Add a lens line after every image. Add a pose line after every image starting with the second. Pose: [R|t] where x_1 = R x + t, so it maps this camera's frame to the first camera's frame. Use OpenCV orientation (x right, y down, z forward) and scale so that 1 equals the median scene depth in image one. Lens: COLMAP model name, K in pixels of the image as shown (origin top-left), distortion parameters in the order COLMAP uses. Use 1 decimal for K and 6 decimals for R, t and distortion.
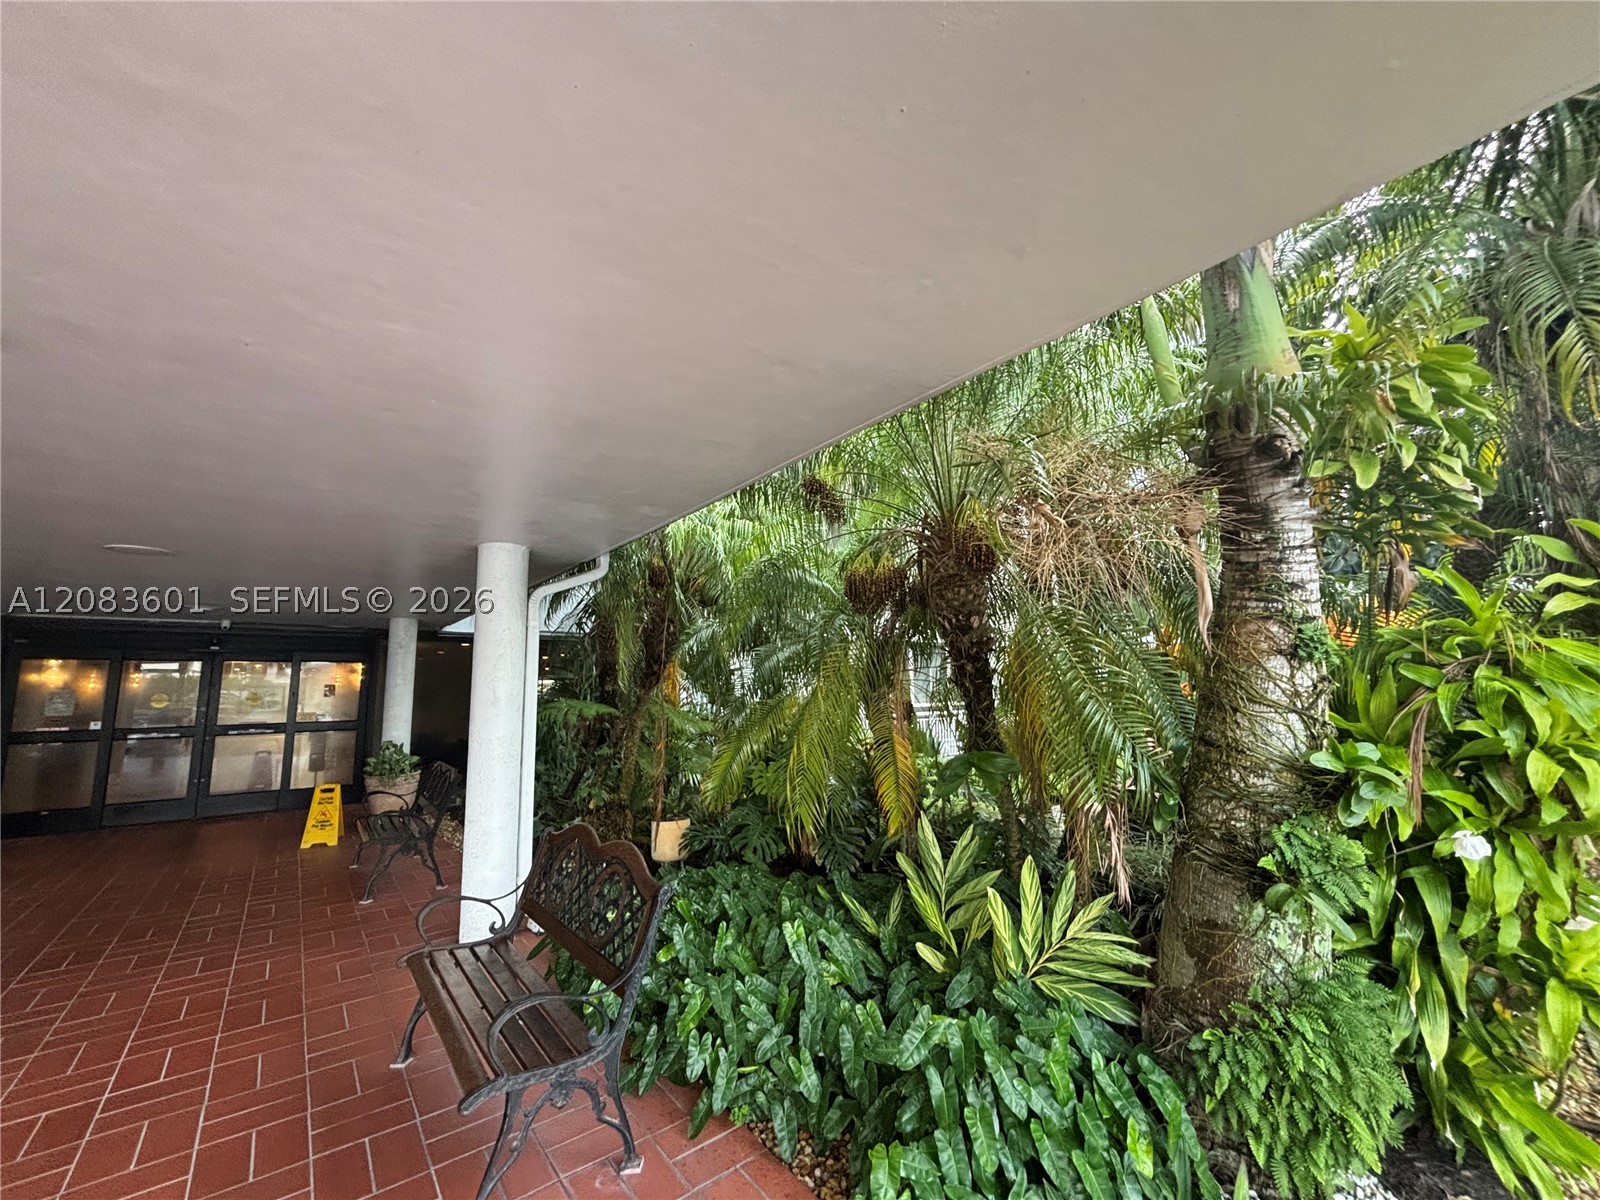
lens RADIAL K [[647.2, 0, 798.5], [0, 647.2, 599.3], [0, 0, 1]] dist [0.004455, -0.001264]
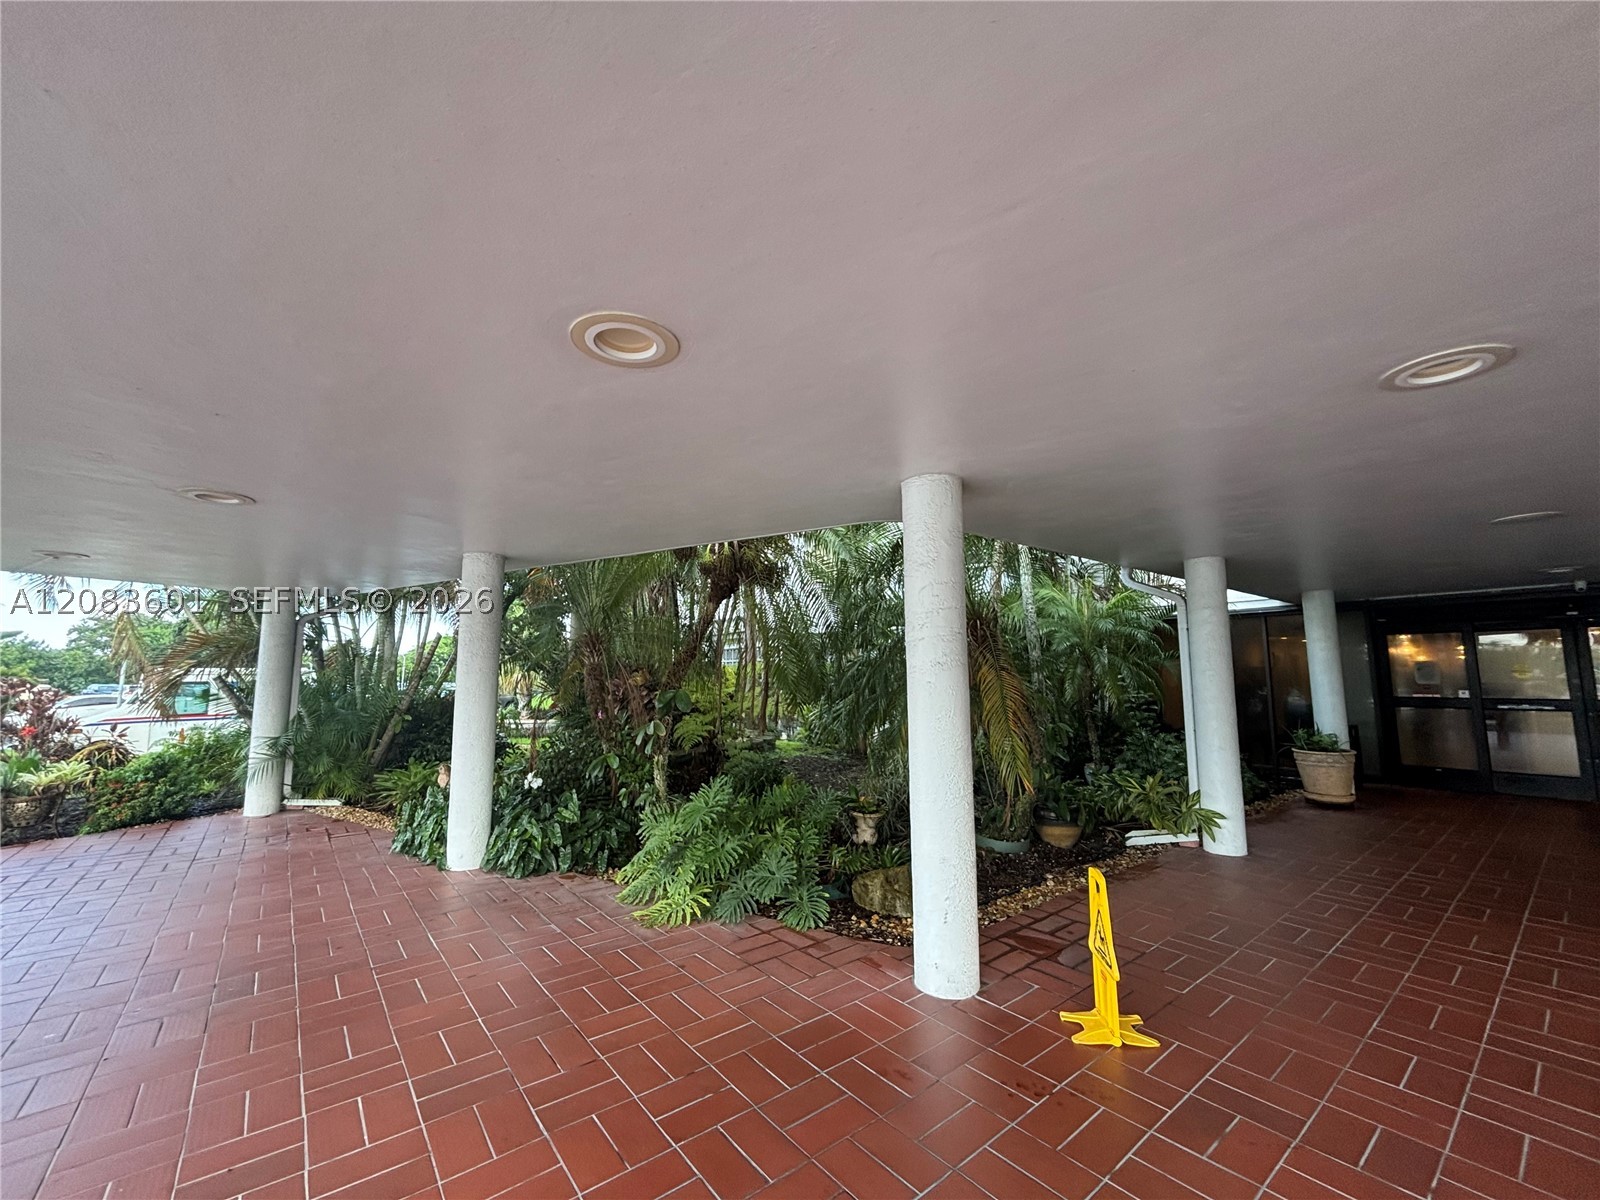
lens RADIAL K [[647.2, 0, 792.1], [0, 647.2, 596.5], [0, 0, 1]] dist [0.004455, -0.001264]
pose [[0.020806, -0.109778, -0.993738, -0.069477], [0.144420, 0.983859, -0.105663, -0.016524], [0.989298, -0.141317, 0.036324, -0.204400]]
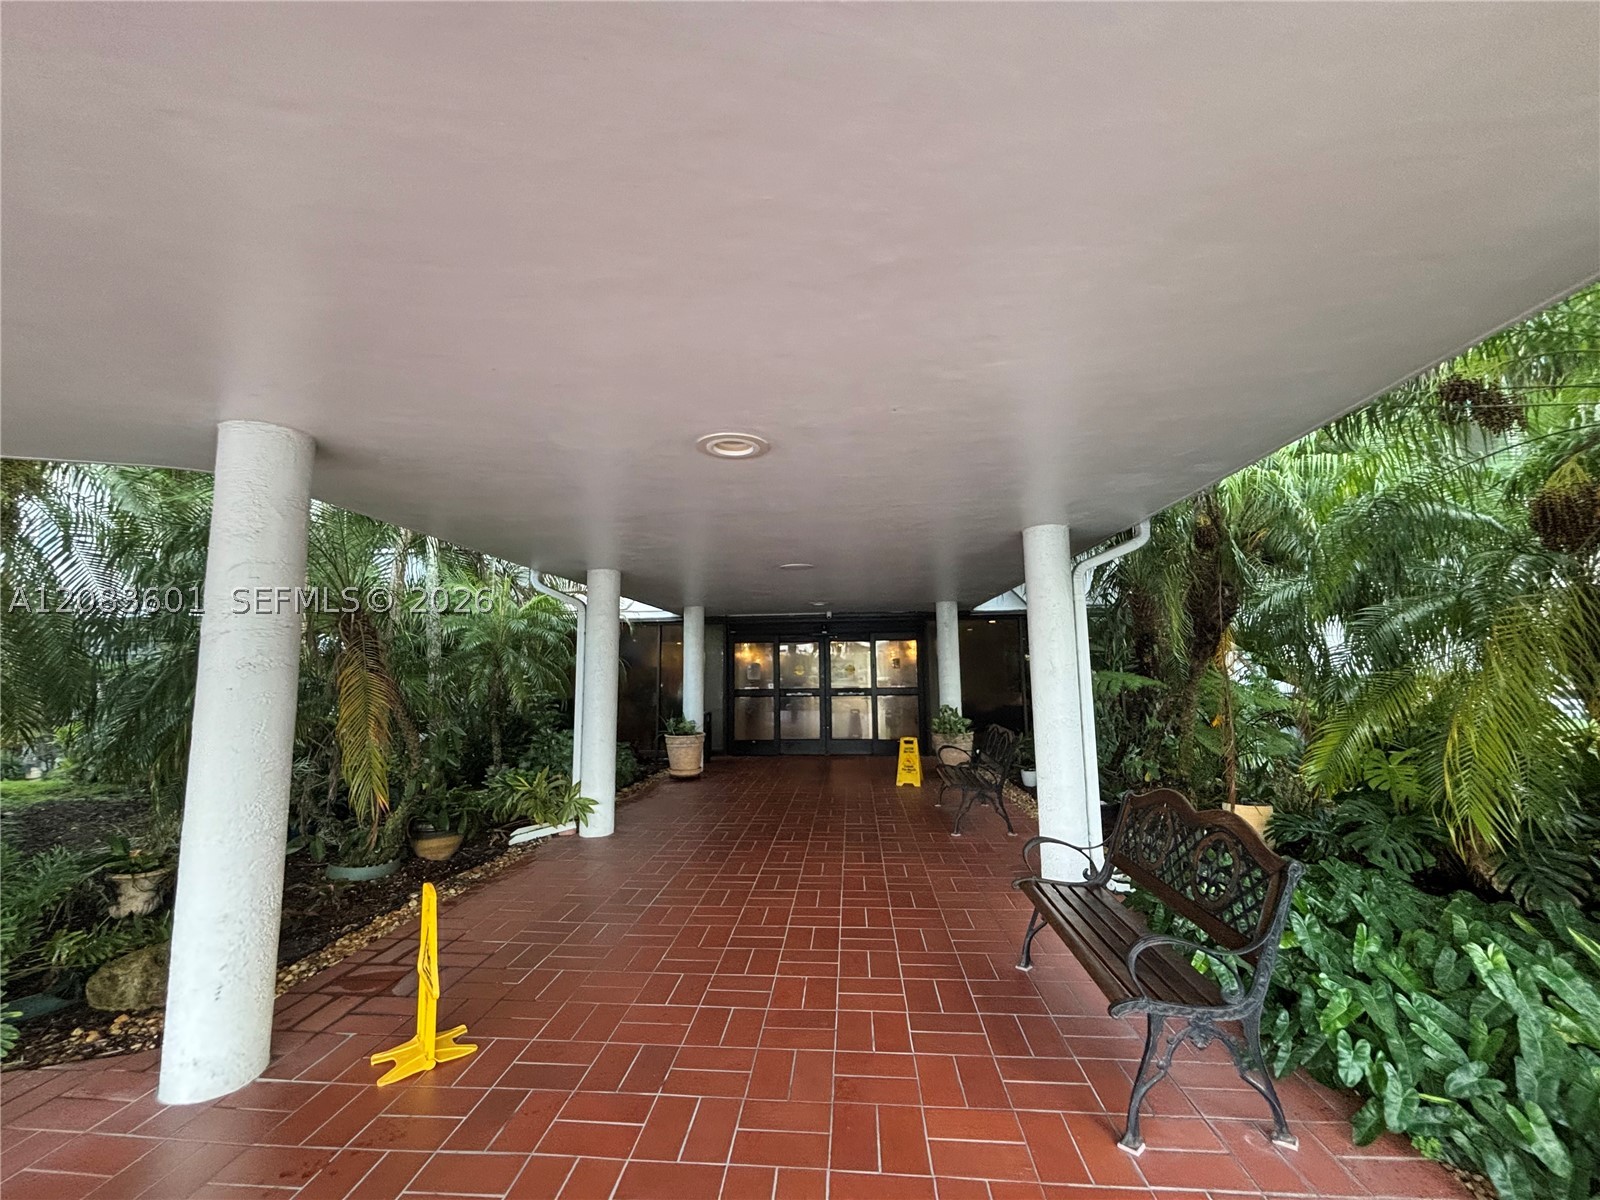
lens RADIAL K [[647.2, 0, 801.7], [0, 647.2, 596.9], [0, 0, 1]] dist [0.004455, -0.001264]
pose [[0.739555, -0.071138, -0.669326, -0.044300], [0.094767, 0.995499, -0.001095, -0.004545], [0.666392, -0.062620, 0.742968, -0.085625]]
